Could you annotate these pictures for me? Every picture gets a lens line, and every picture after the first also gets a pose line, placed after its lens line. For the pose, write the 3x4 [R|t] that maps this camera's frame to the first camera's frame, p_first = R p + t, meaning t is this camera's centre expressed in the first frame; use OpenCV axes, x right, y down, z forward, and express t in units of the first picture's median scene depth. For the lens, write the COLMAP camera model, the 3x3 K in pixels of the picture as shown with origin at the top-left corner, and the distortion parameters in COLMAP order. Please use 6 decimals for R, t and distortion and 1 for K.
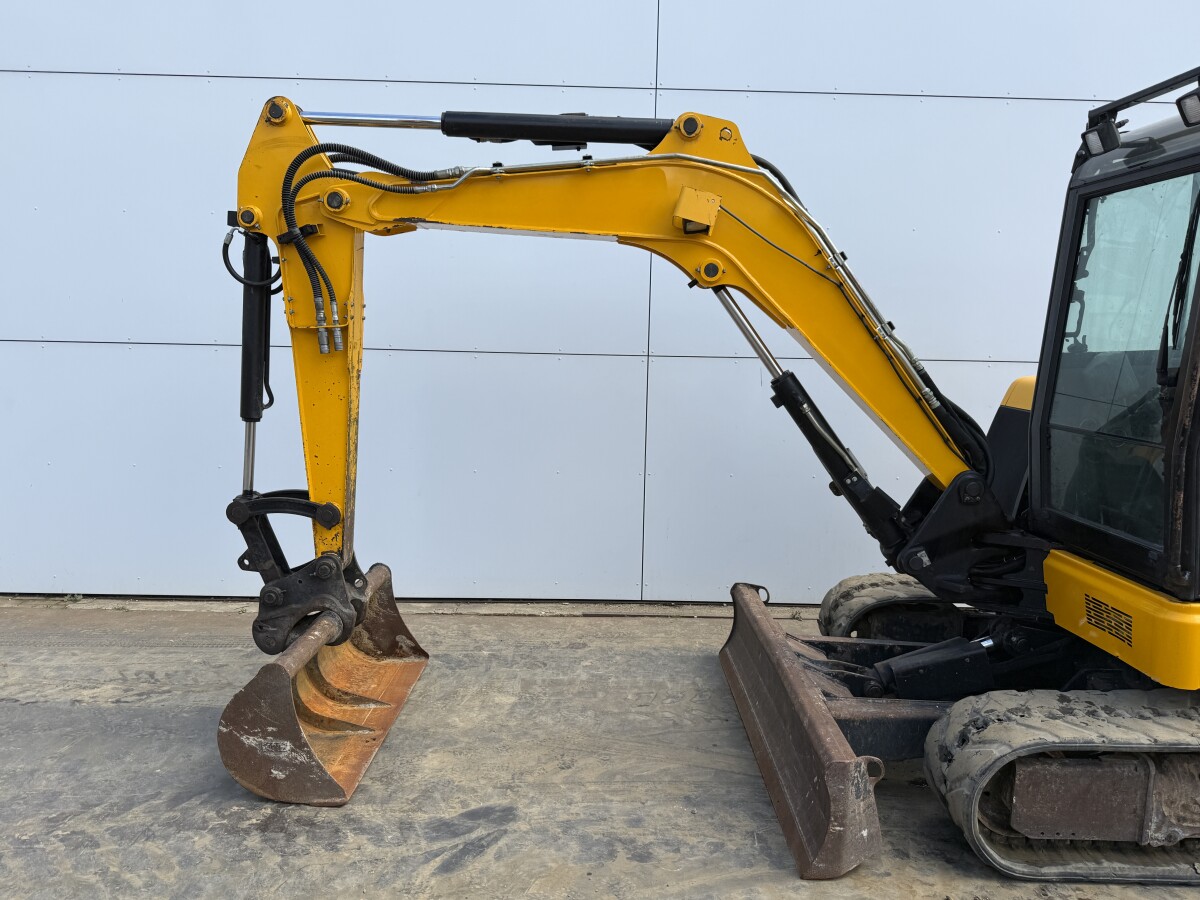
lens RADIAL K [[900.6, 0, 596.7], [0, 900.6, 450.0], [0, 0, 1]] dist [0.041031, -0.061243]
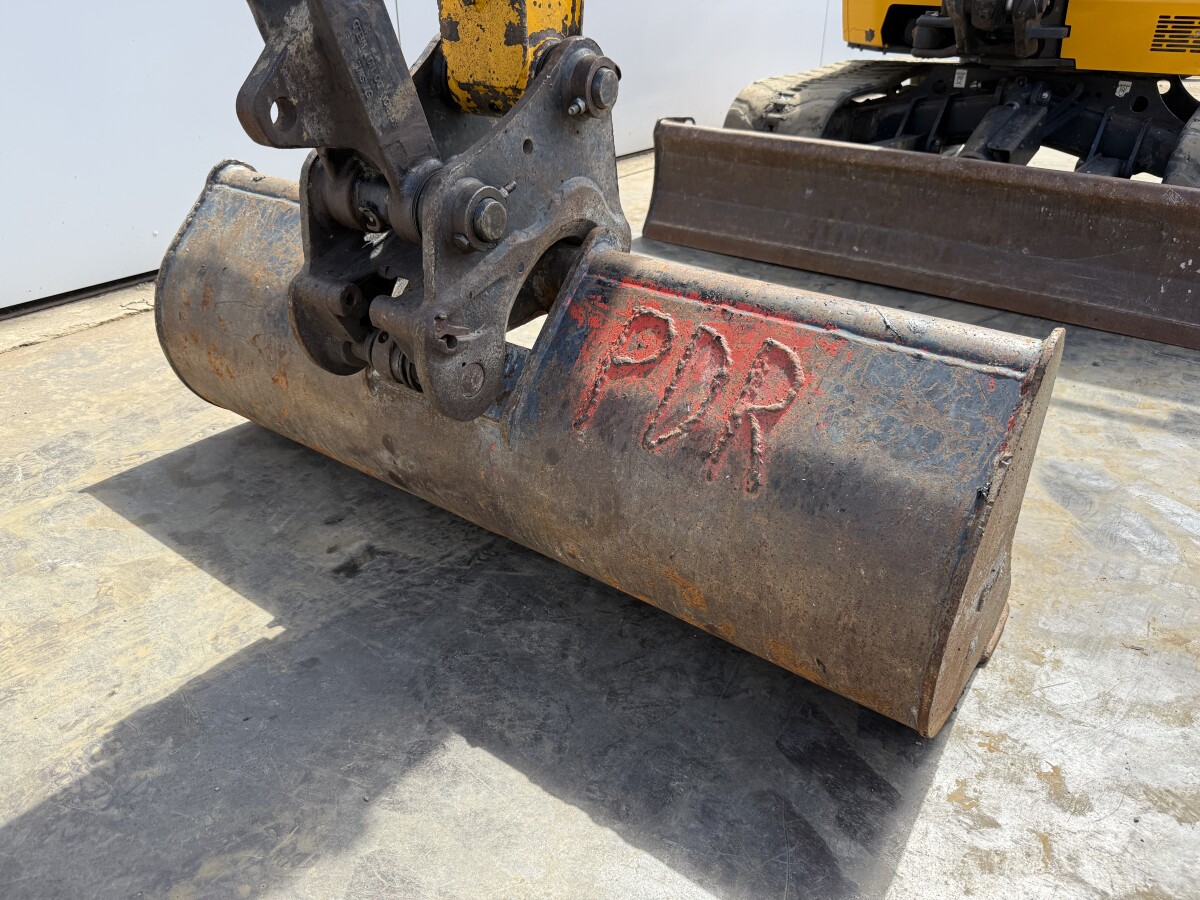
lens RADIAL K [[856.9, 0, 601.4], [0, 856.9, 456.5], [0, 0, 1]] dist [-0.007618, 0.000634]
pose [[0.571018, -0.404300, 0.714479, -0.621166], [0.092965, 0.896568, 0.433040, 0.134538], [-0.815657, -0.180852, 0.549542, 0.925026]]
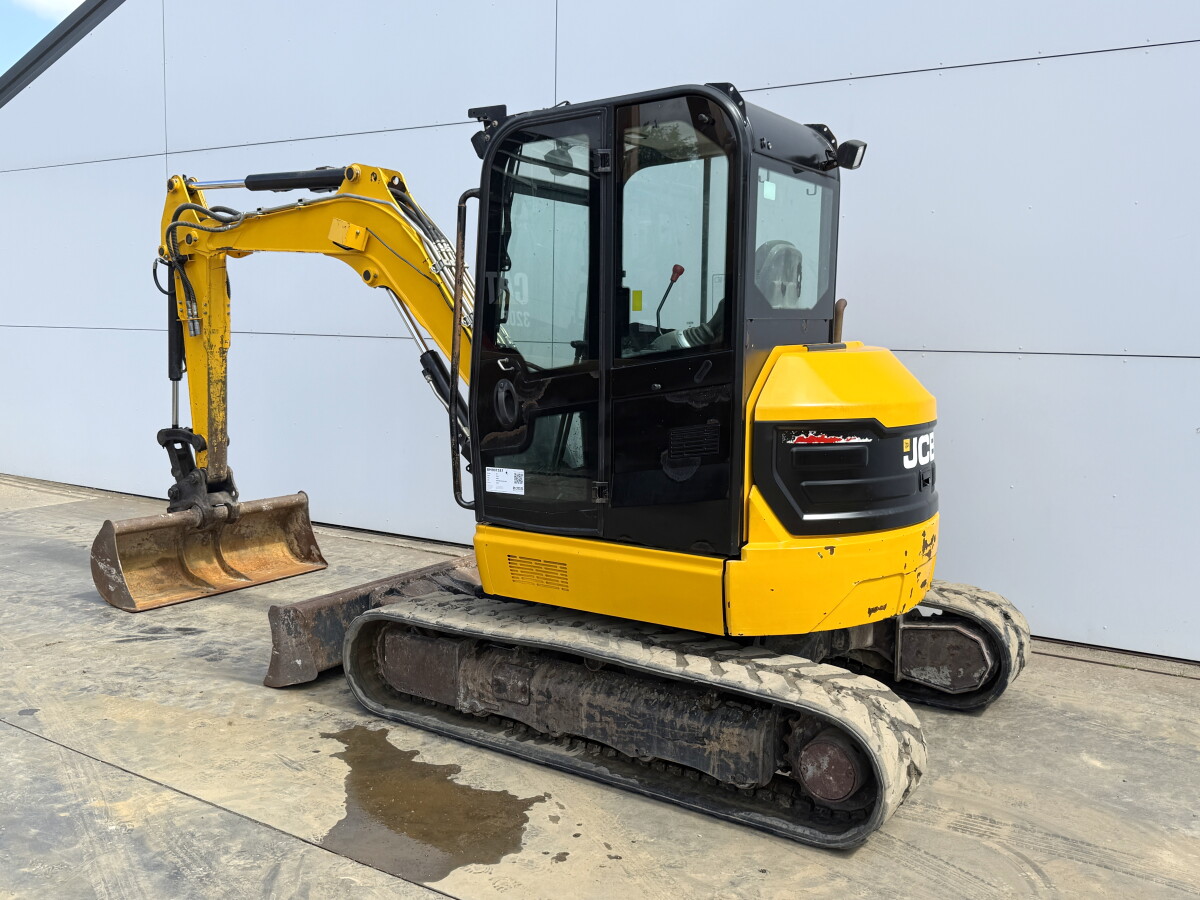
lens RADIAL K [[1052.8, 0, 599.4], [0, 1052.8, 451.5], [0, 0, 1]] dist [0.168643, -0.407166]
pose [[0.838312, 0.056762, -0.542228, 1.415066], [-0.065285, 0.997860, 0.003524, 0.040883], [0.541268, 0.032445, 0.840224, -0.170565]]
